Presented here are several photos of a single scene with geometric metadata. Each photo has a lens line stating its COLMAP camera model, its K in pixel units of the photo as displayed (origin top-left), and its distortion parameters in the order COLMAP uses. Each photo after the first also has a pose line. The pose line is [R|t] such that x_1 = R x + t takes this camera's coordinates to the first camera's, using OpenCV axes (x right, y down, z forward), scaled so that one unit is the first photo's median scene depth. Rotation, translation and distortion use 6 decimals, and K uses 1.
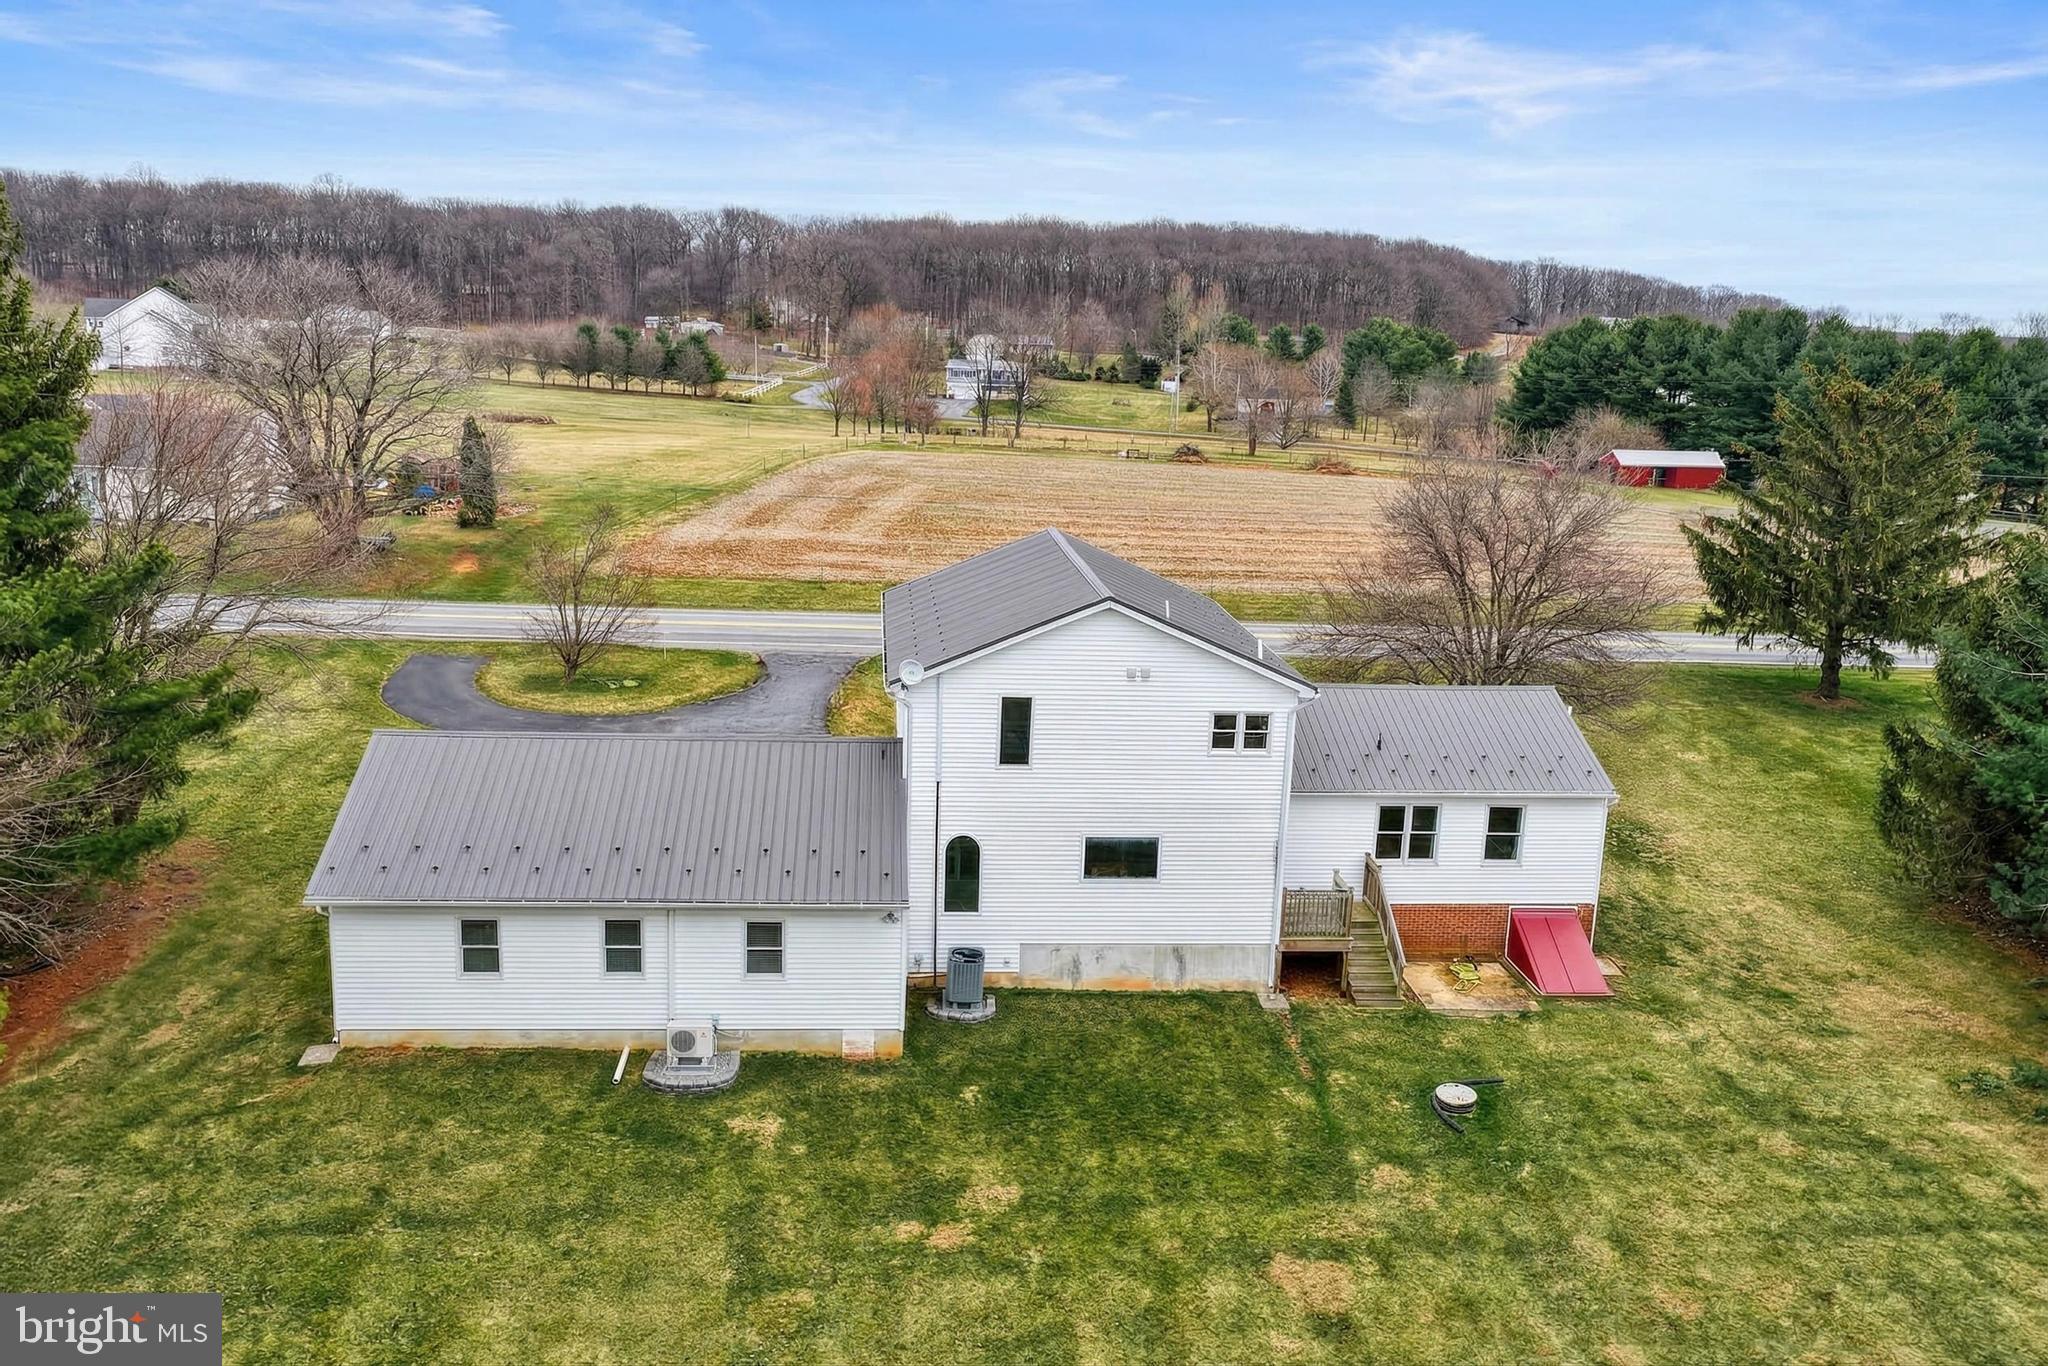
lens RADIAL K [[1664.8, 0, 1015.1], [0, 1664.8, 682.1], [0, 0, 1]] dist [-0.009508, -0.001502]
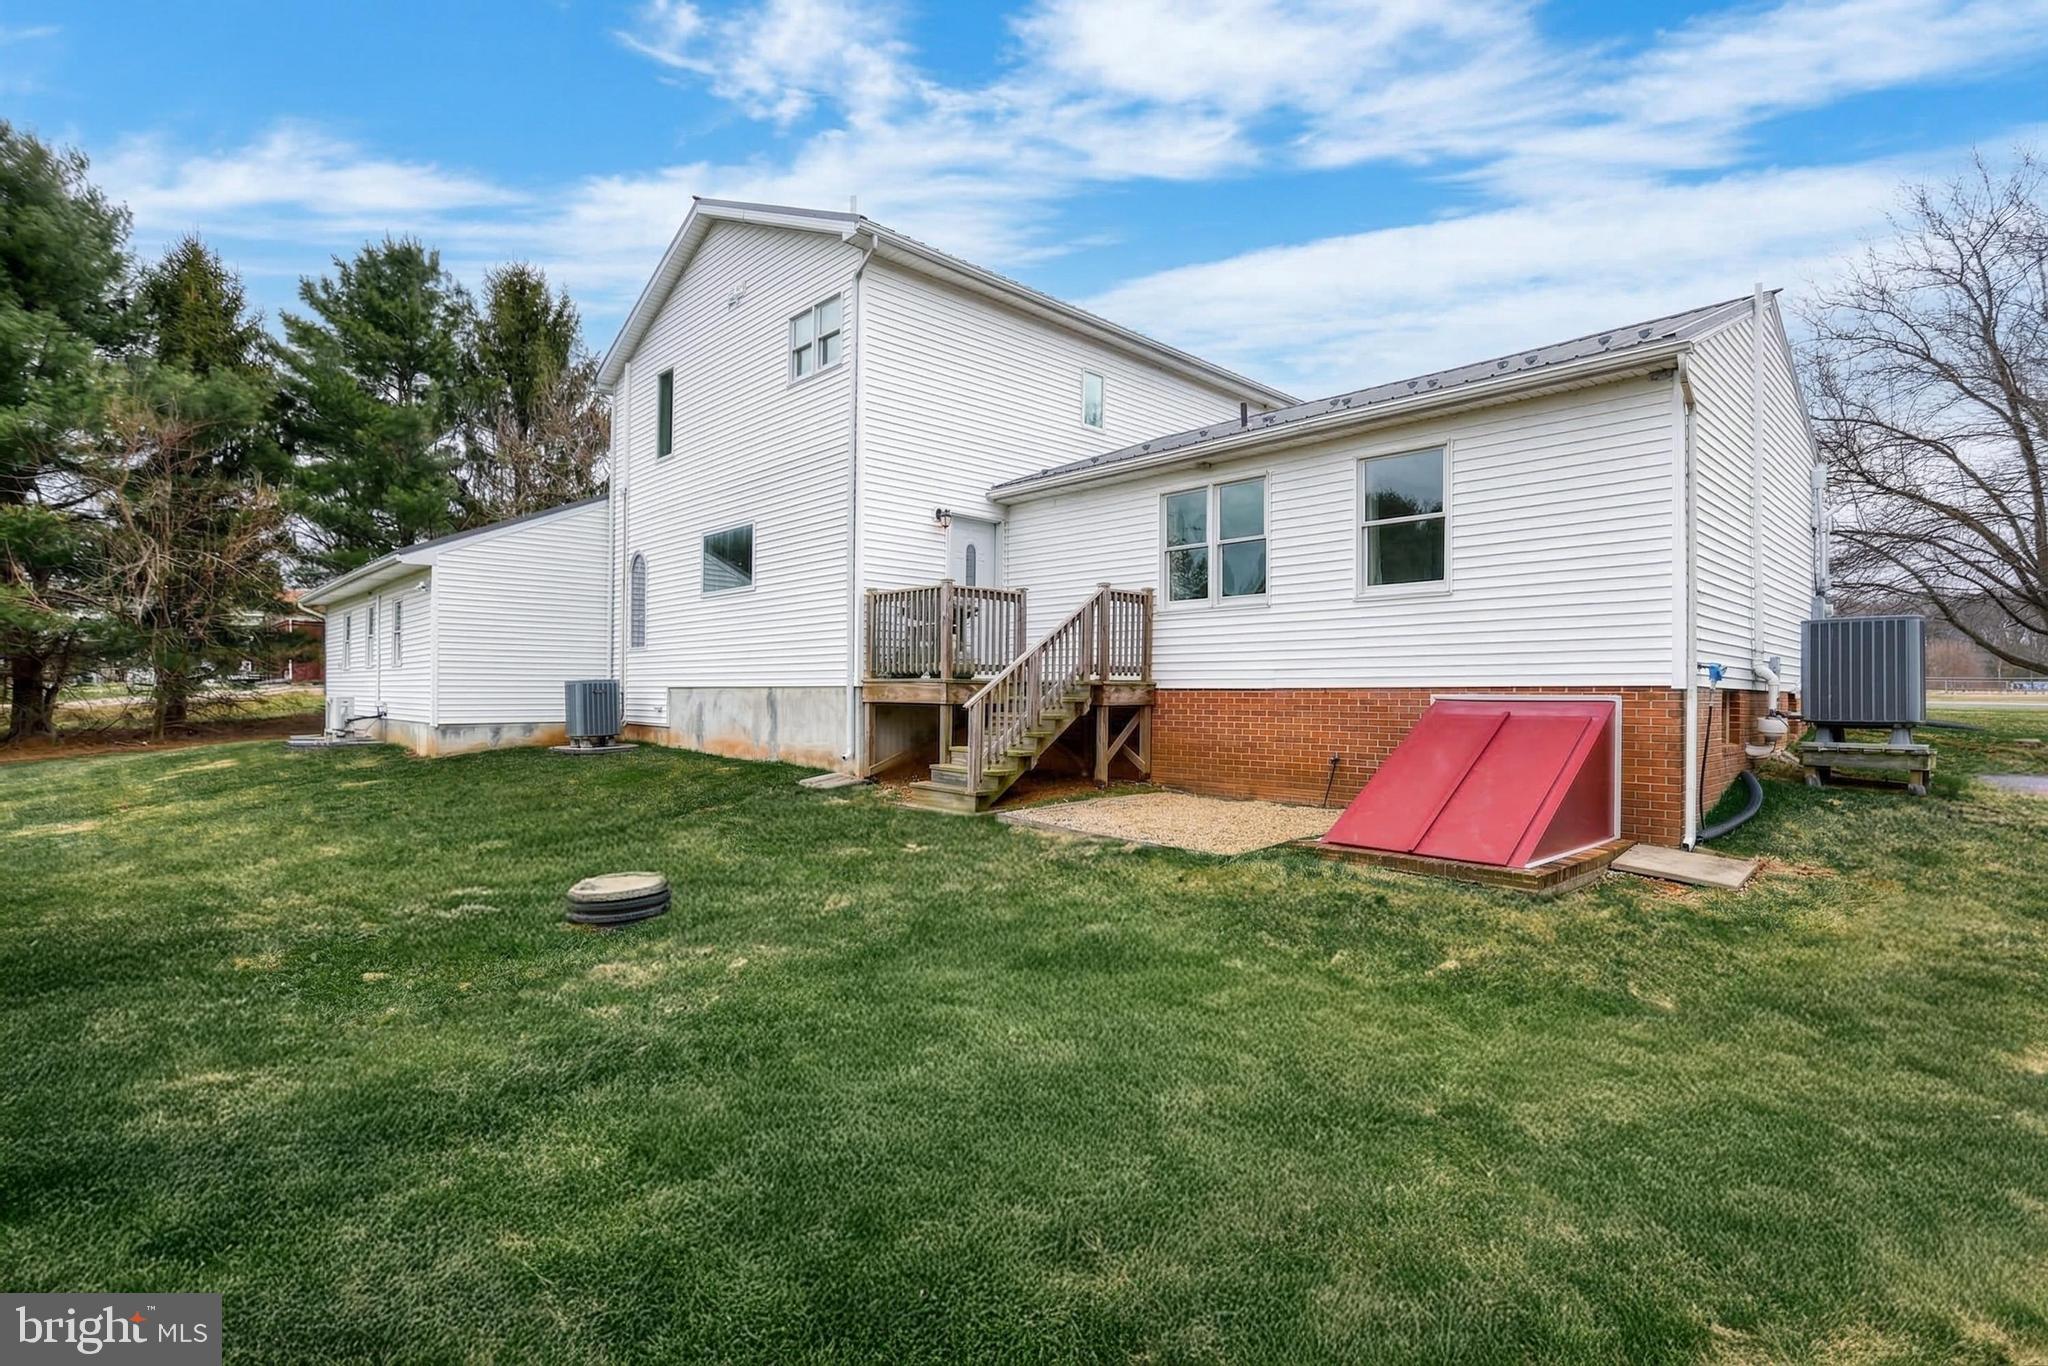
lens RADIAL K [[972.6, 0, 1006.6], [0, 972.6, 679.7], [0, 0, 1]] dist [-0.003350, 0.003034]
pose [[0.634304, -0.038792, -0.772110, 0.462080], [-0.146754, 0.974538, -0.169524, 0.207865], [0.759027, 0.220840, 0.612461, 0.835107]]
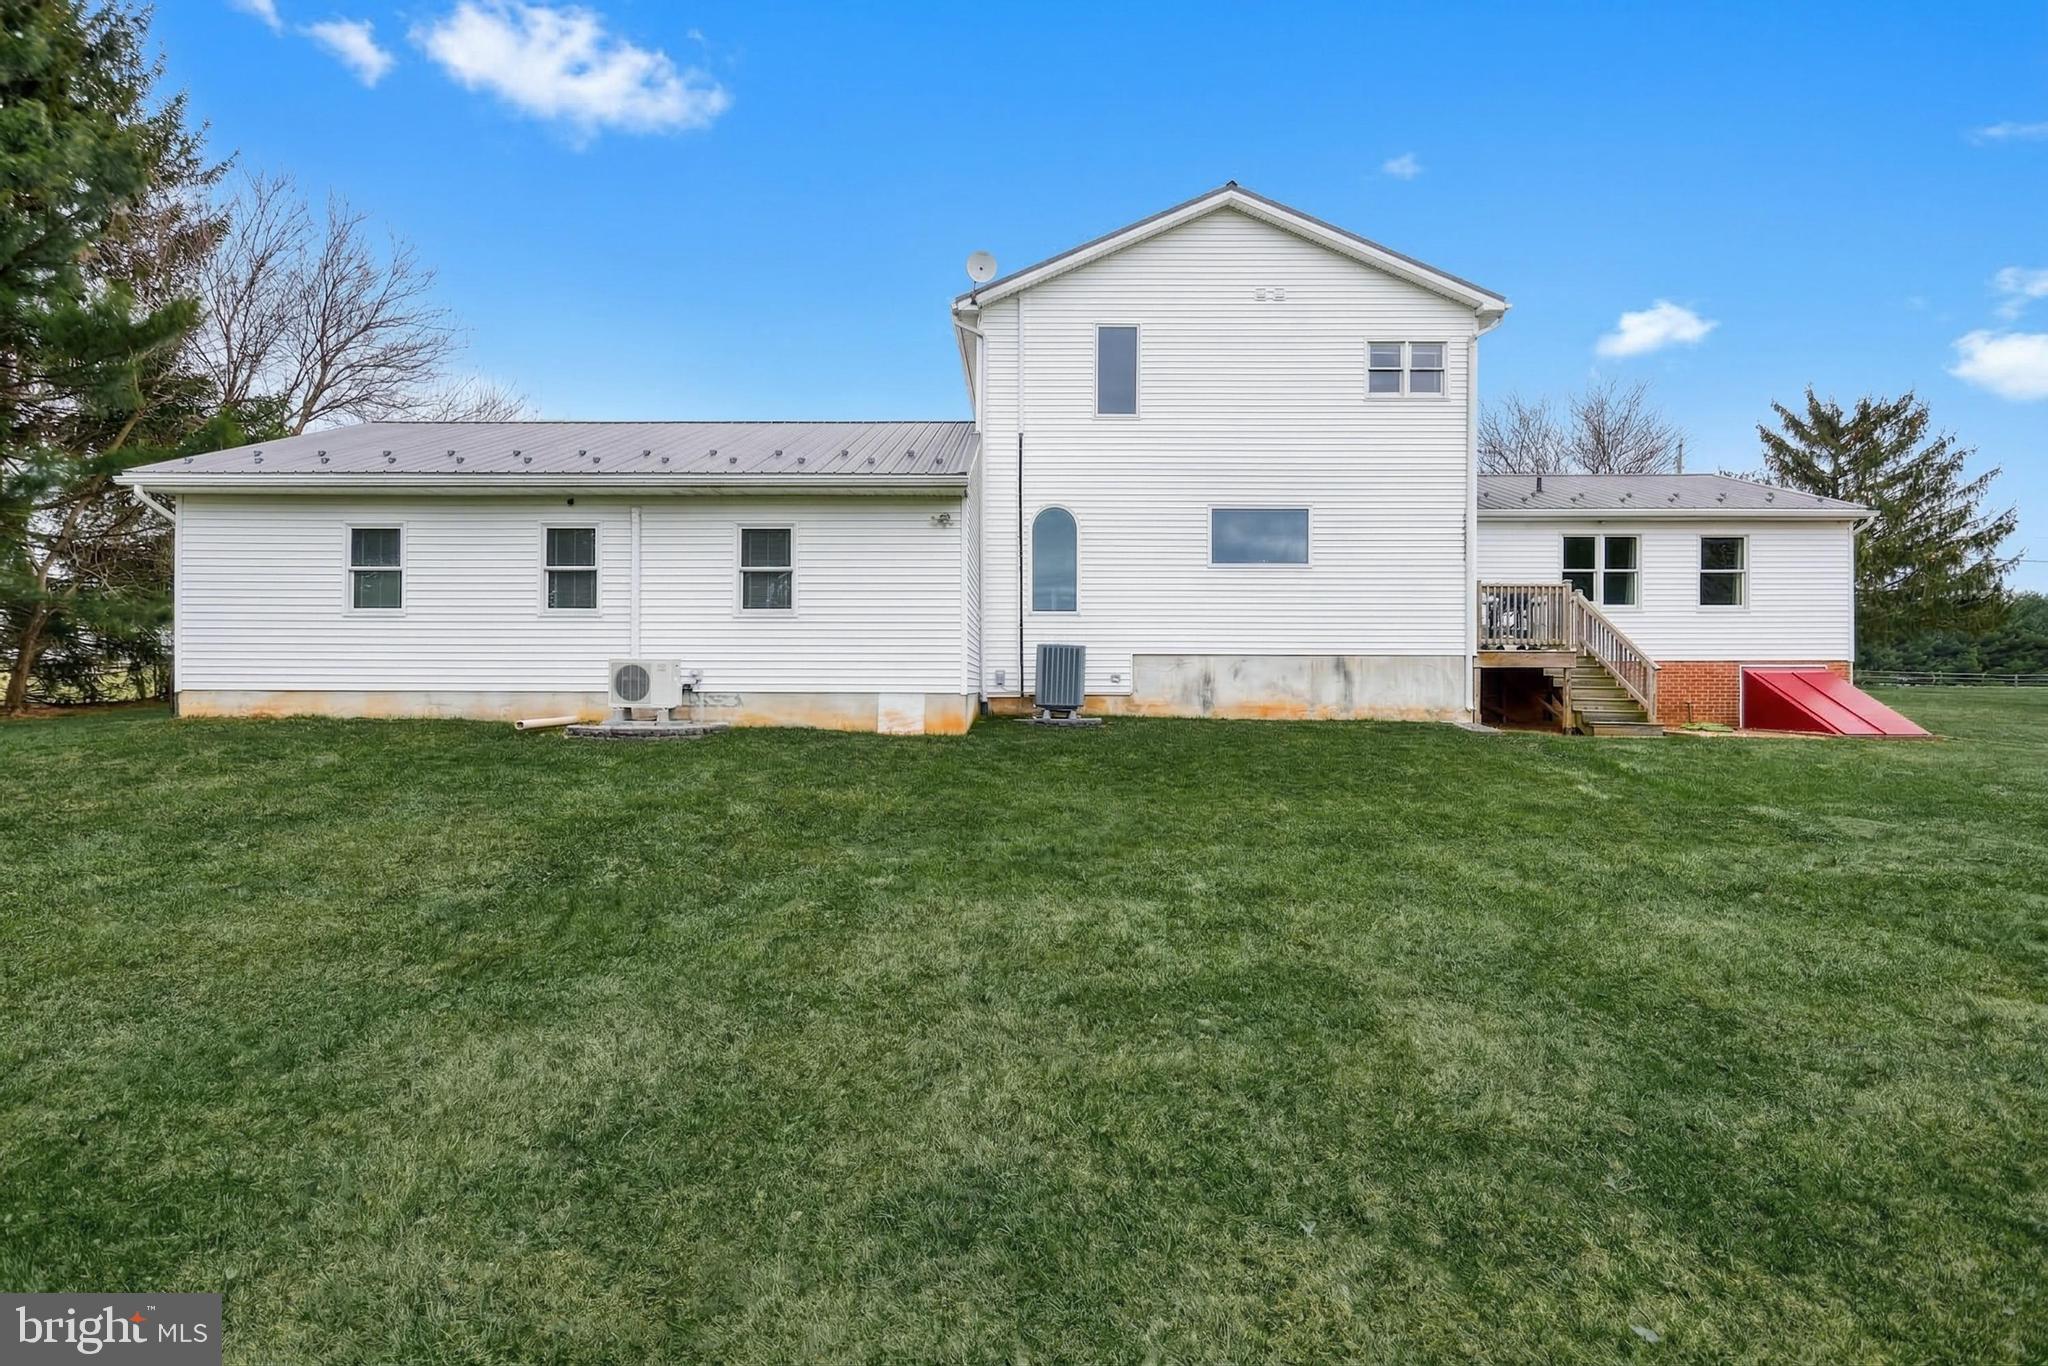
lens RADIAL K [[972.6, 0, 1026.9], [0, 972.6, 682.7], [0, 0, 1]] dist [-0.003350, 0.003034]
pose [[0.995544, -0.028086, -0.090014, -0.005038], [0.007860, 0.976006, -0.217600, 0.266771], [0.093966, 0.215923, 0.971878, 0.559177]]
